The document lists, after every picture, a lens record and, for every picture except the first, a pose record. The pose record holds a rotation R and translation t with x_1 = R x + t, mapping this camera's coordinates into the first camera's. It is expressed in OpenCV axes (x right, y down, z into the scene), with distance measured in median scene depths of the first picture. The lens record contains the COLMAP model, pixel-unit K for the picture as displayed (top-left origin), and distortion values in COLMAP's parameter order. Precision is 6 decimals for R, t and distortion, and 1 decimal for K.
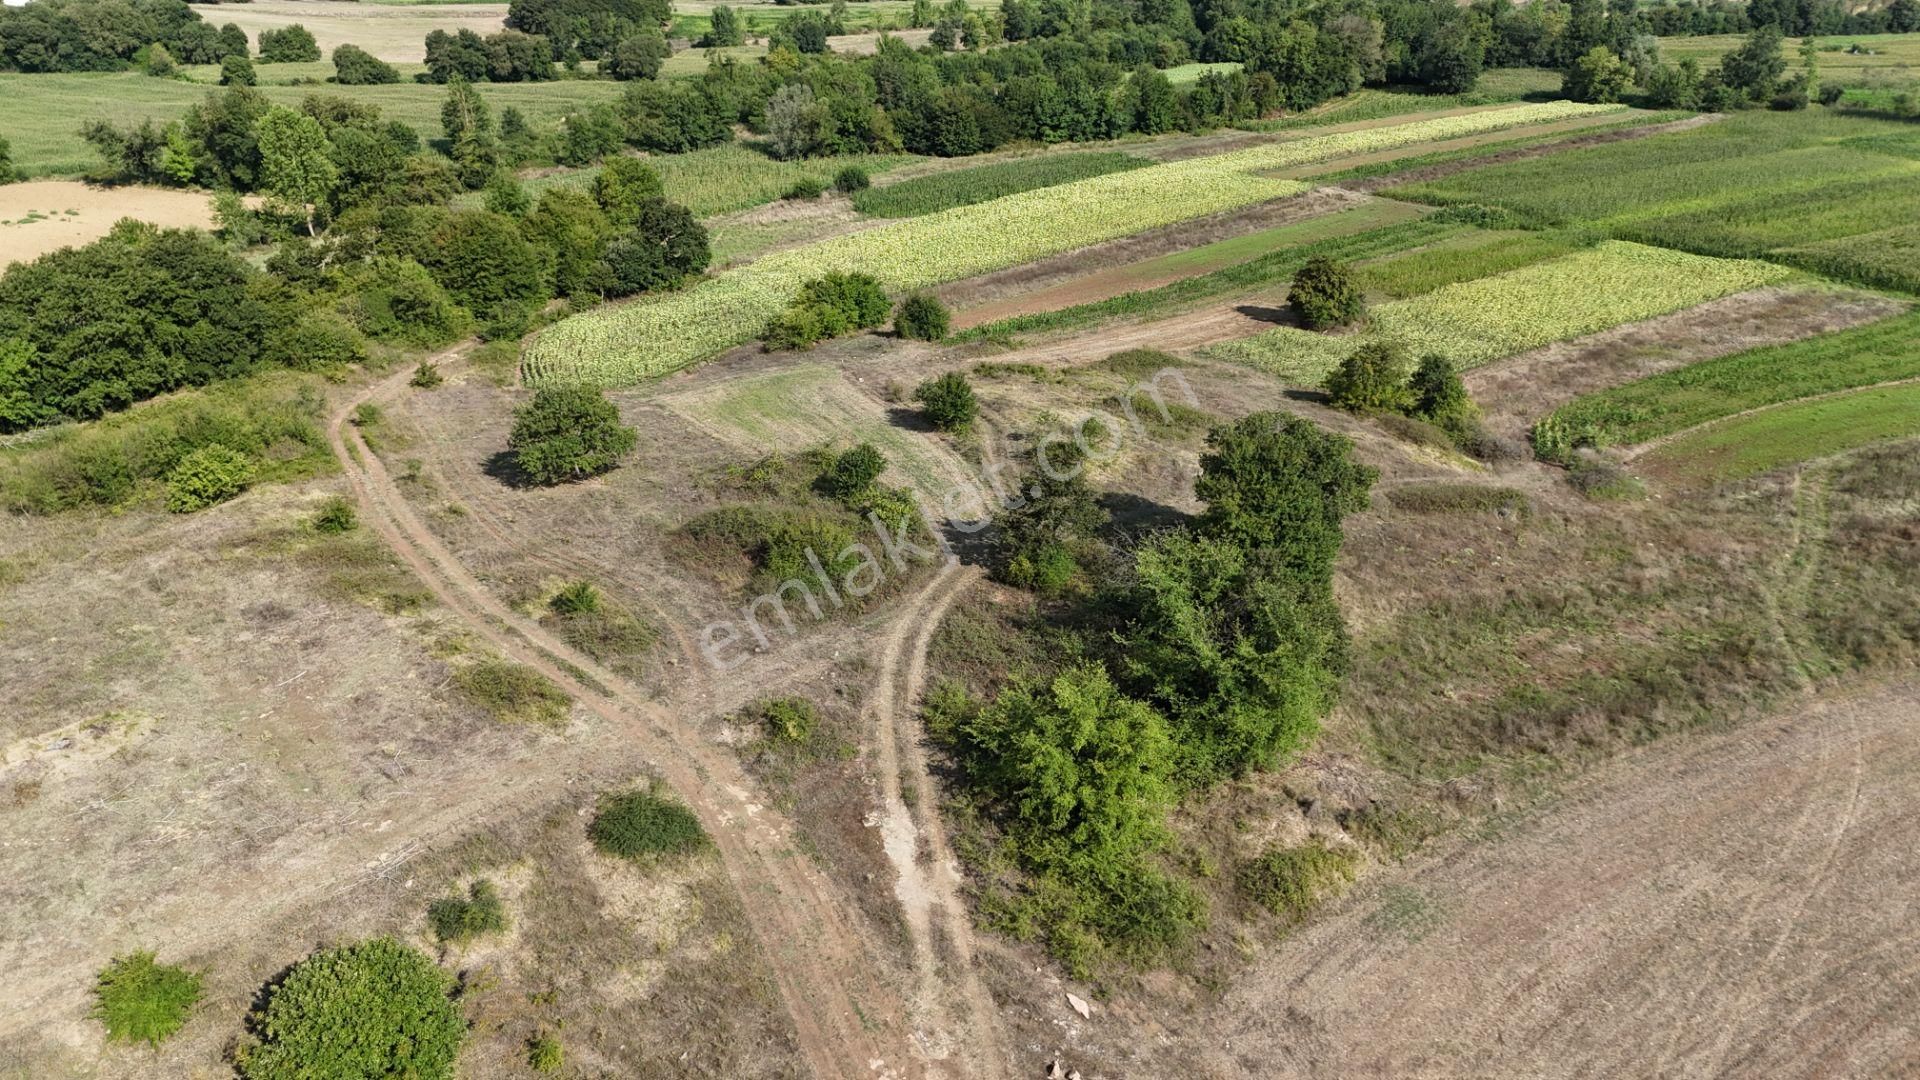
lens RADIAL K [[1416.8, 0, 956.2], [0, 1416.8, 535.4], [0, 0, 1]] dist [0.065472, -0.060269]
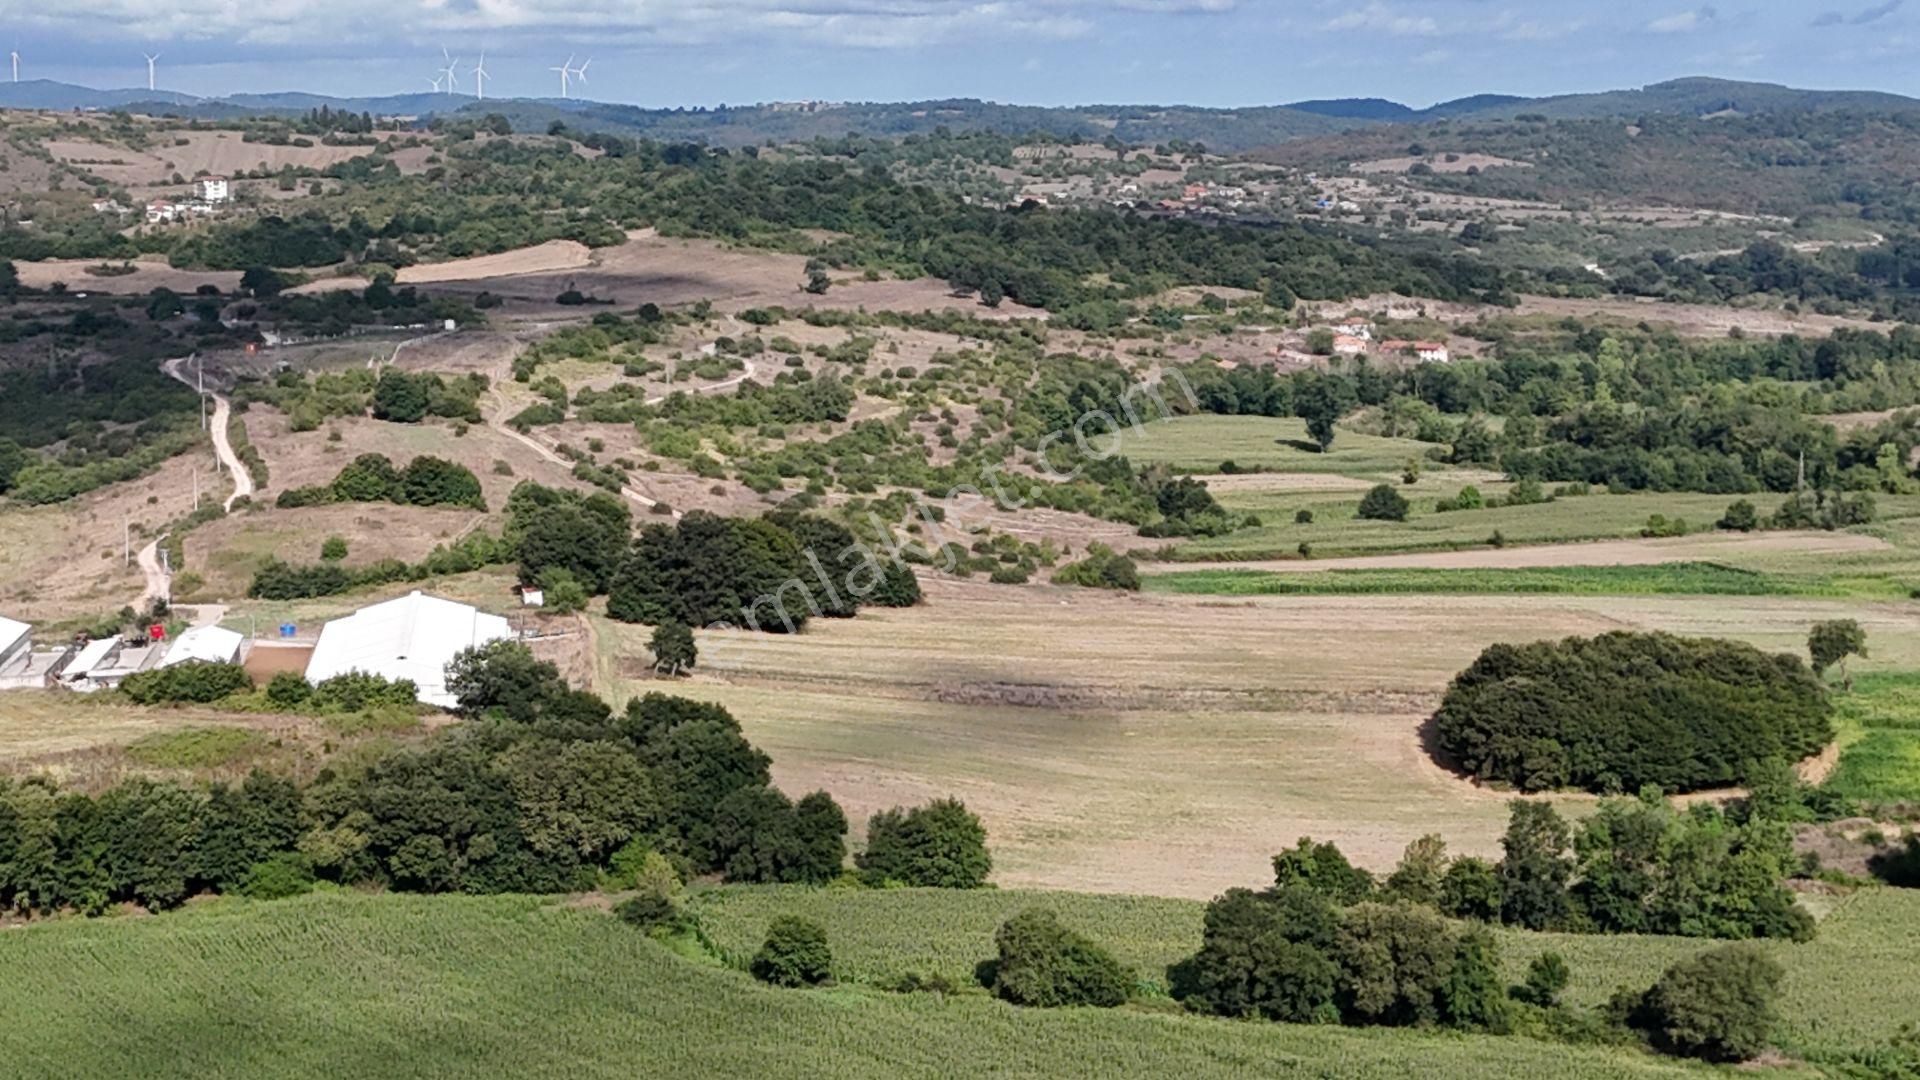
lens RADIAL K [[3331.9, 0, 959.1], [0, 3331.9, 535.2], [0, 0, 1]] dist [0.223122, -0.906559]
pose [[0.900493, 0.057221, -0.431090, -0.023478], [-0.179433, 0.951877, -0.248463, -0.192585], [0.396128, 0.301091, 0.867426, 0.098904]]
